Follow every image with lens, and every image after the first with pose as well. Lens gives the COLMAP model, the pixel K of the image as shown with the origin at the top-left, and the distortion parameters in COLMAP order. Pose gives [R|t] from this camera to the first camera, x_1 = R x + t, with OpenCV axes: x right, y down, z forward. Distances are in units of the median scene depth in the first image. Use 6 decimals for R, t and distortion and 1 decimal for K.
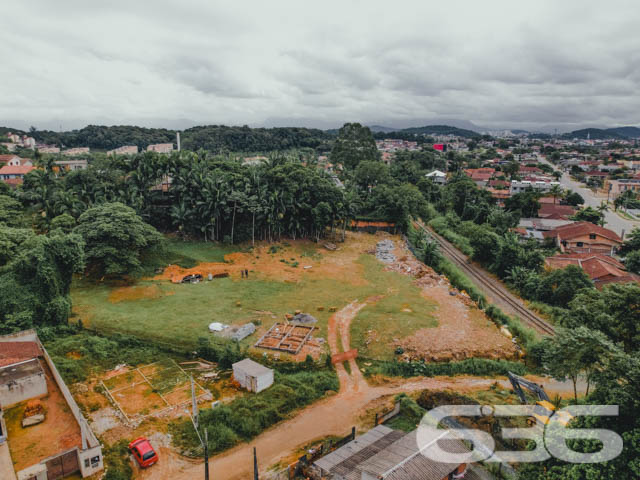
lens RADIAL K [[459.6, 0, 321.3], [0, 459.6, 236.4], [0, 0, 1]] dist [-0.080065, 0.072813]
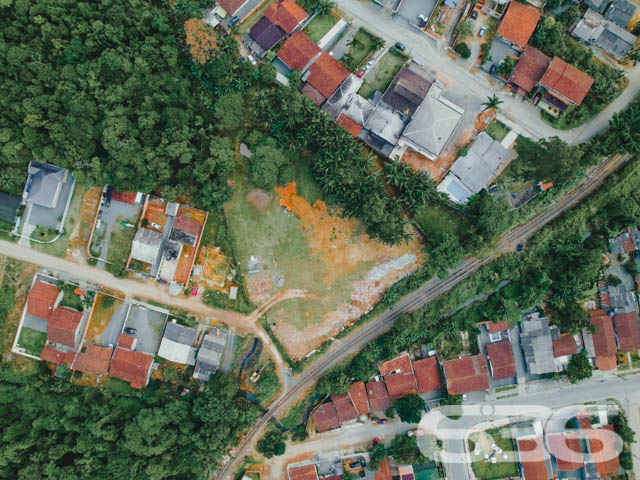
lens RADIAL K [[459.6, 0, 319.8], [0, 459.6, 238.9], [0, 0, 1]] dist [-0.080065, 0.072813]
pose [[0.534236, 0.845227, 0.013572, -0.077080], [-0.189545, 0.104127, 0.976335, -1.202559], [0.823811, -0.524166, 0.215837, 0.400624]]
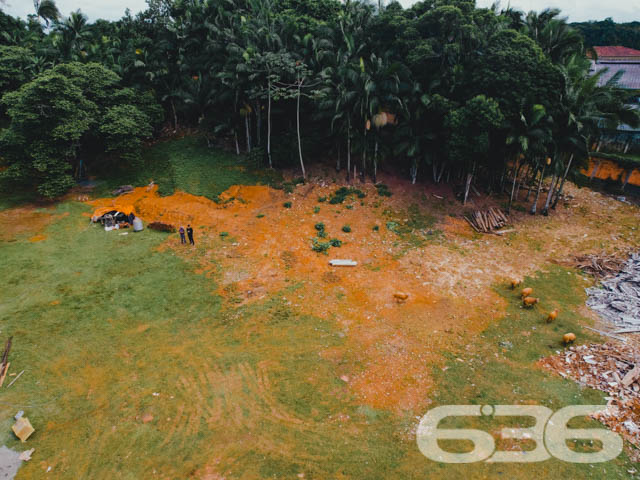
lens RADIAL K [[459.6, 0, 298.7], [0, 459.6, 237.5], [0, 0, 1]] dist [-0.080065, 0.072813]
pose [[0.724624, 0.269840, -0.634119, 0.121521], [-0.147617, 0.959572, 0.239647, -0.025035], [0.673149, -0.080047, 0.735162, 0.493726]]
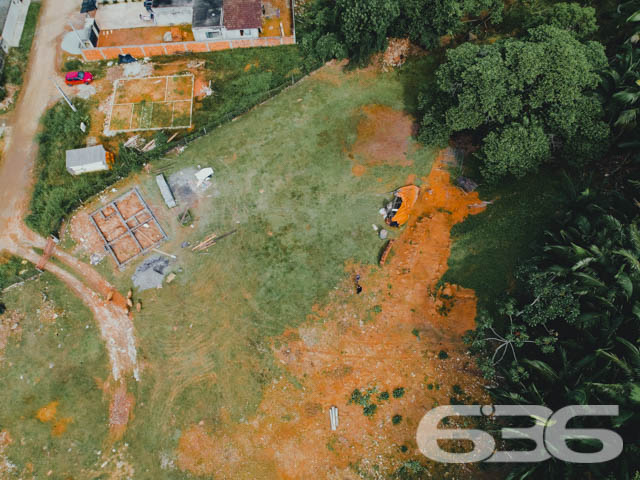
lens RADIAL K [[459.6, 0, 317.2], [0, 459.6, 235.5], [0, 0, 1]] dist [-0.080065, 0.072813]
pose [[-0.601997, 0.728948, -0.325936, -0.002710], [-0.168159, 0.283297, 0.944174, -0.285101], [0.780591, 0.623199, -0.047964, 0.625973]]
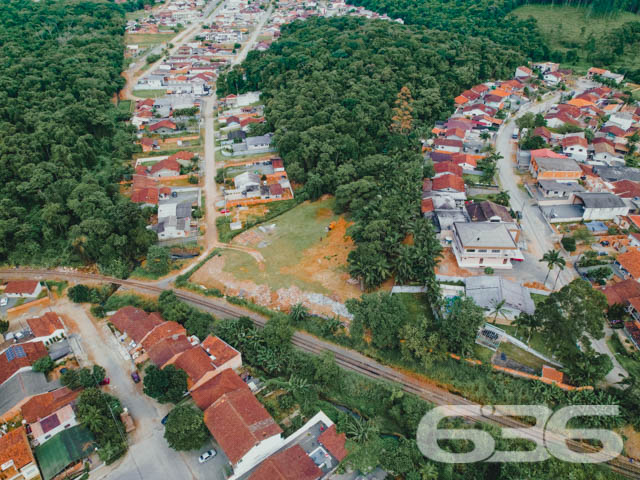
lens RADIAL K [[459.6, 0, 317.3], [0, 459.6, 238.4], [0, 0, 1]] dist [-0.080065, 0.072813]
pose [[-0.486490, 0.496019, -0.719231, 0.824185], [-0.183802, 0.746686, 0.639278, -0.771385], [0.854134, 0.443198, -0.272086, 0.996246]]
